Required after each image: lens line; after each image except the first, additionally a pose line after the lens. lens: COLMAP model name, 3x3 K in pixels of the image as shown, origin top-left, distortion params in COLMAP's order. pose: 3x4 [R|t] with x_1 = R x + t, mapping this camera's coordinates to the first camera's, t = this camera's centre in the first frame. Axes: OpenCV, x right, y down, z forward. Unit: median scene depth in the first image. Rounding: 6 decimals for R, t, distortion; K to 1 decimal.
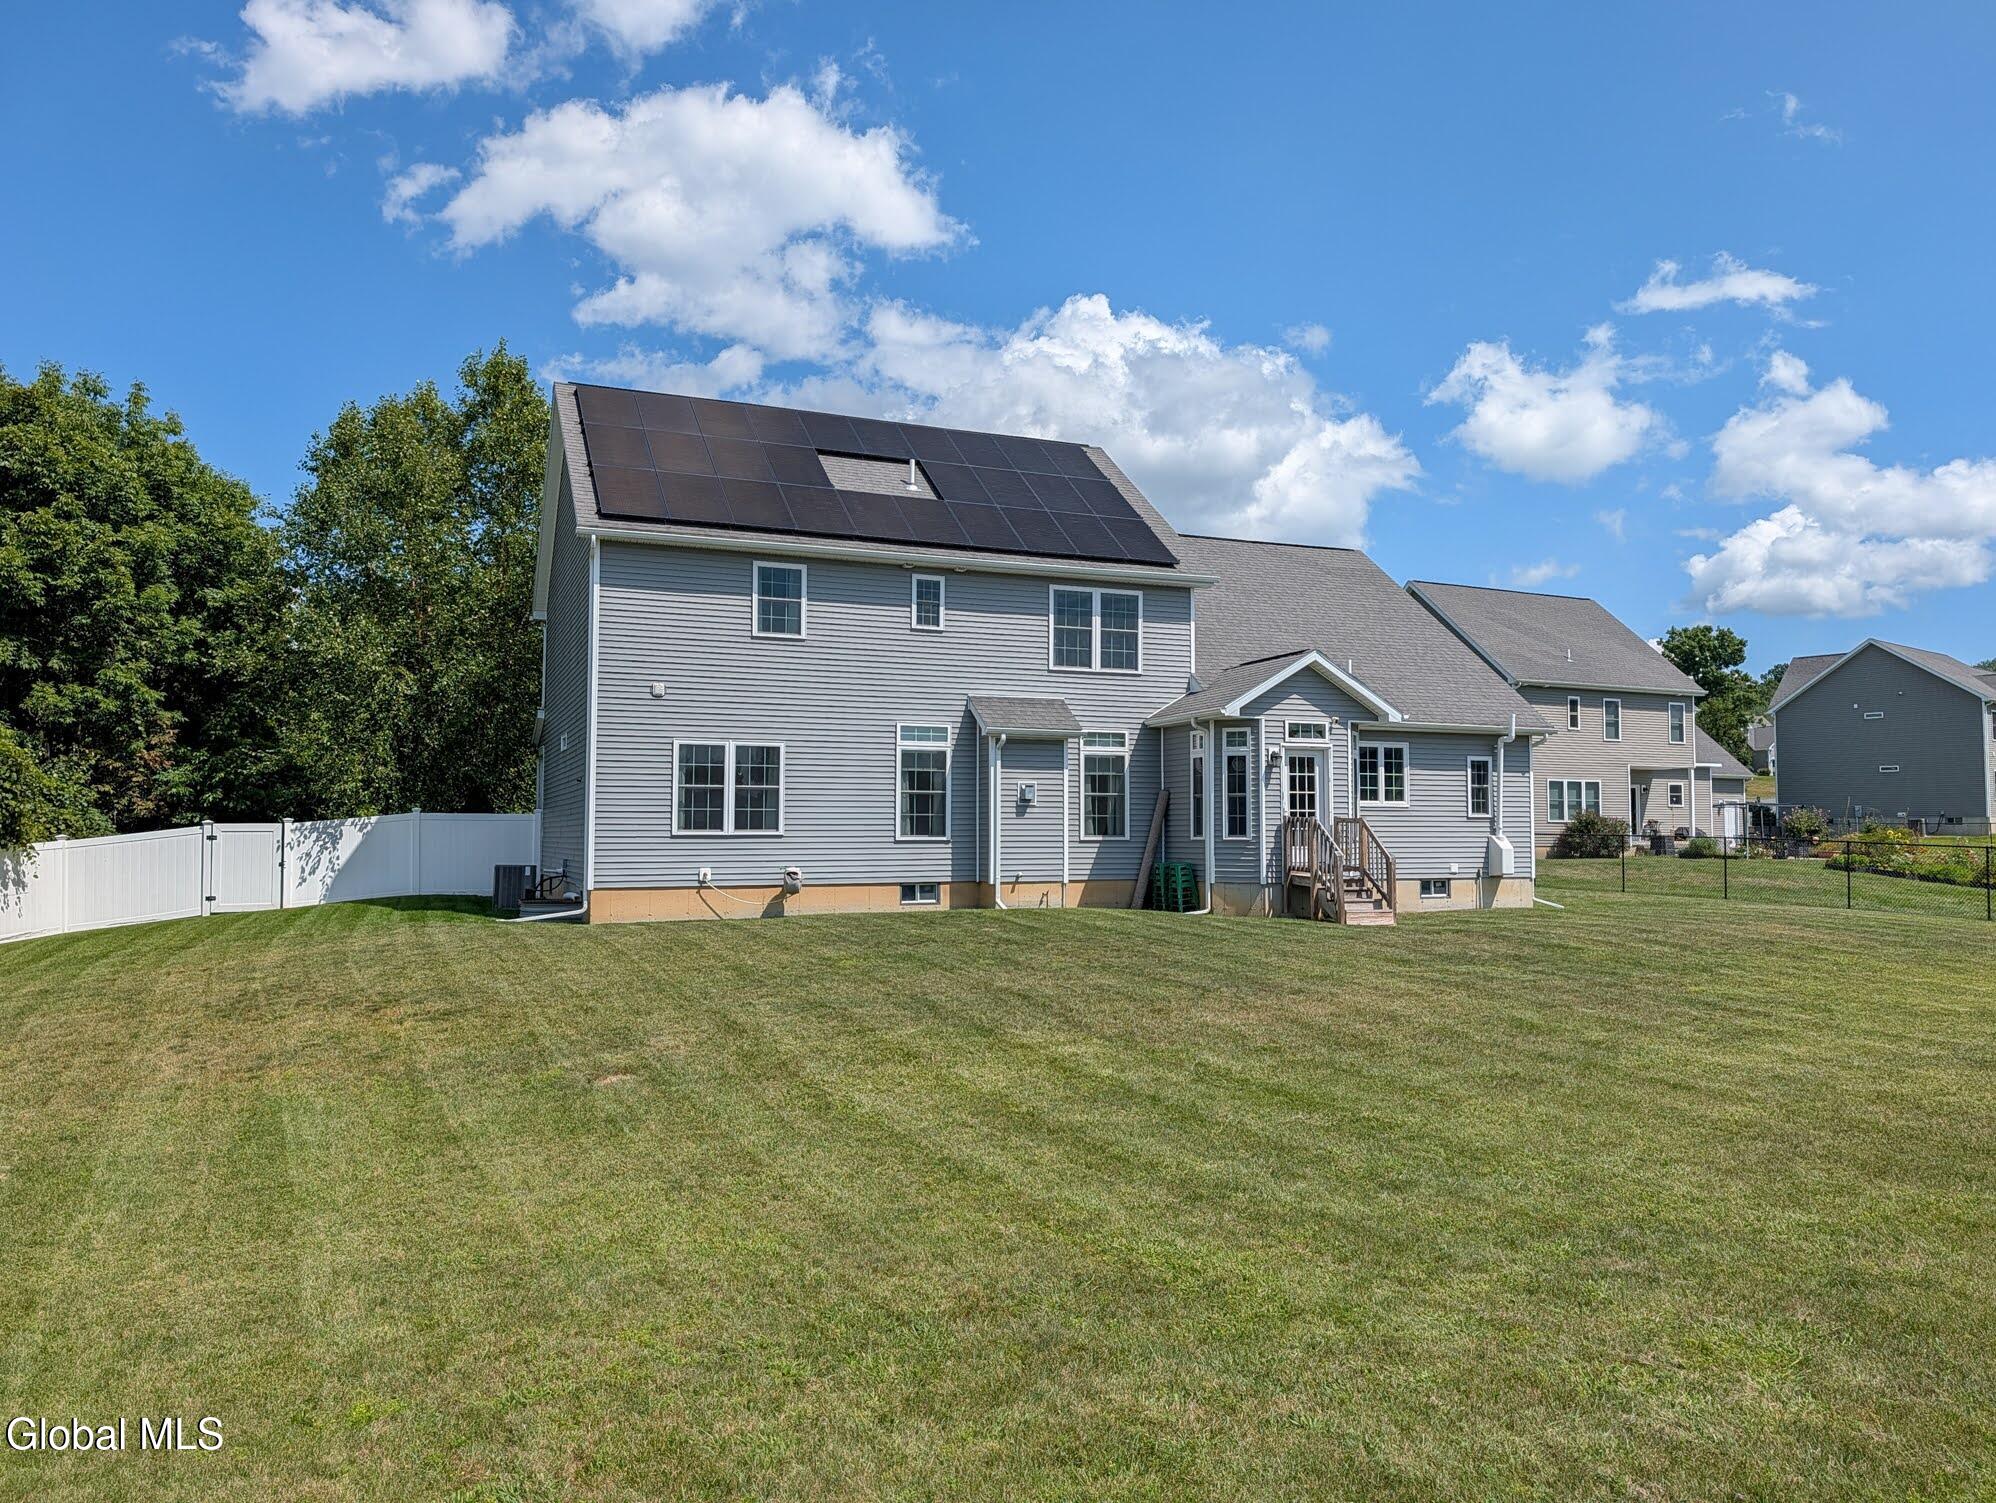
lens RADIAL K [[1388.3, 0, 998.0], [0, 1388.3, 751.5], [0, 0, 1]] dist [0.042230, 0.002215]
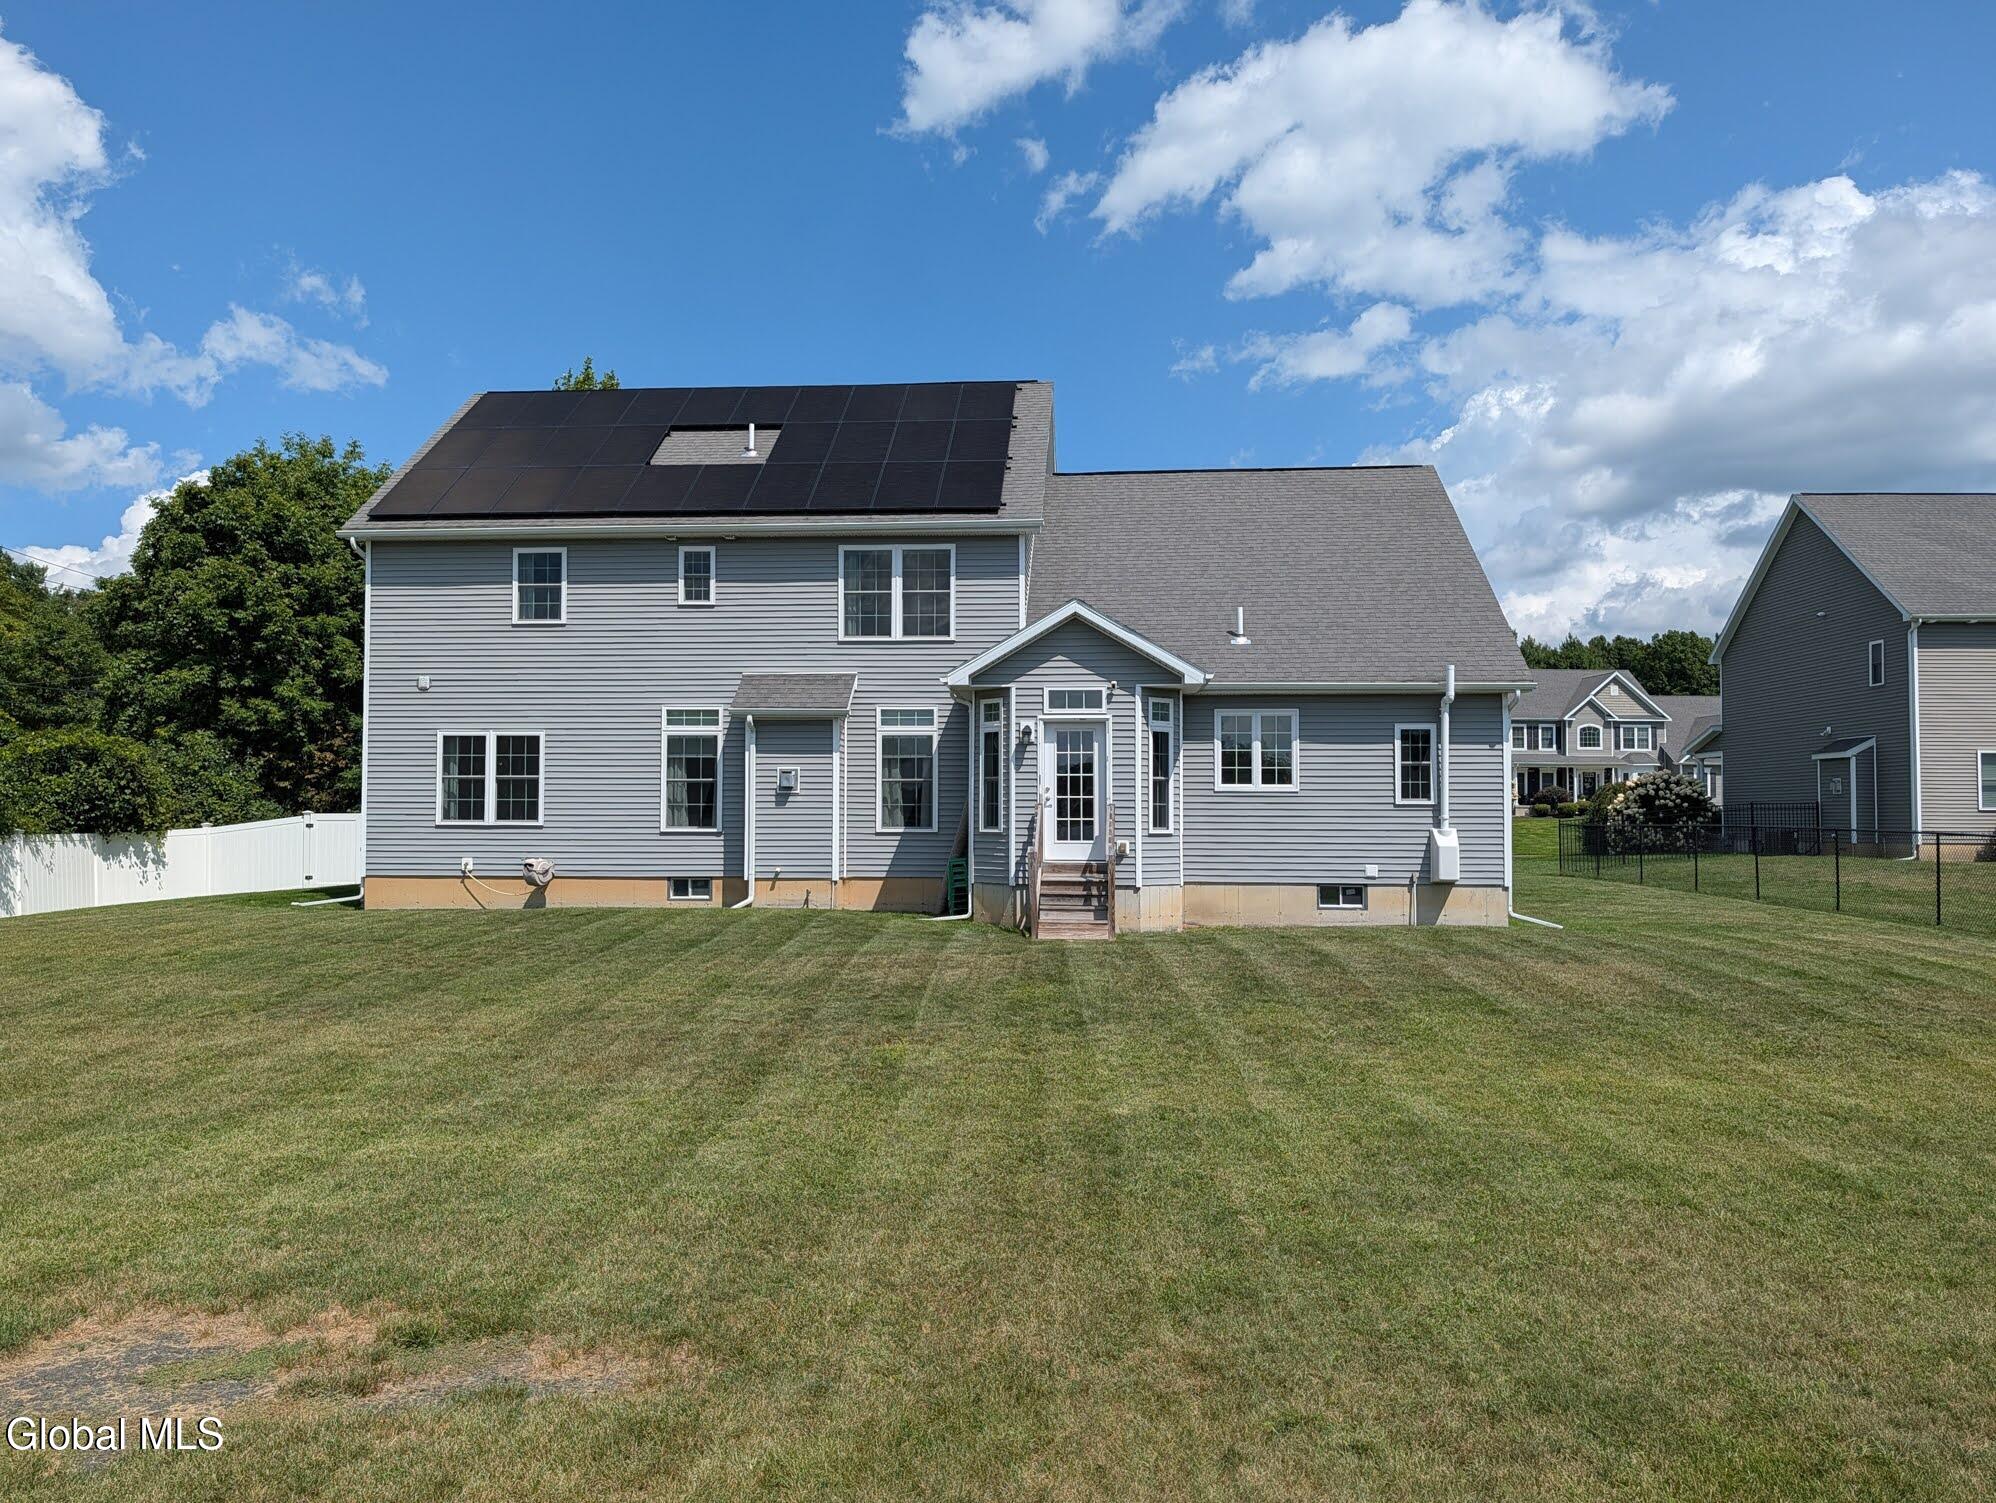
lens RADIAL K [[1480.8, 0, 999.2], [0, 1480.8, 778.7], [0, 0, 1]] dist [0.003216, -0.002016]
pose [[0.890432, -0.013100, -0.454927, 0.574002], [0.023721, 0.999563, 0.017646, 0.015271], [0.454497, -0.026504, 0.890354, 0.204824]]
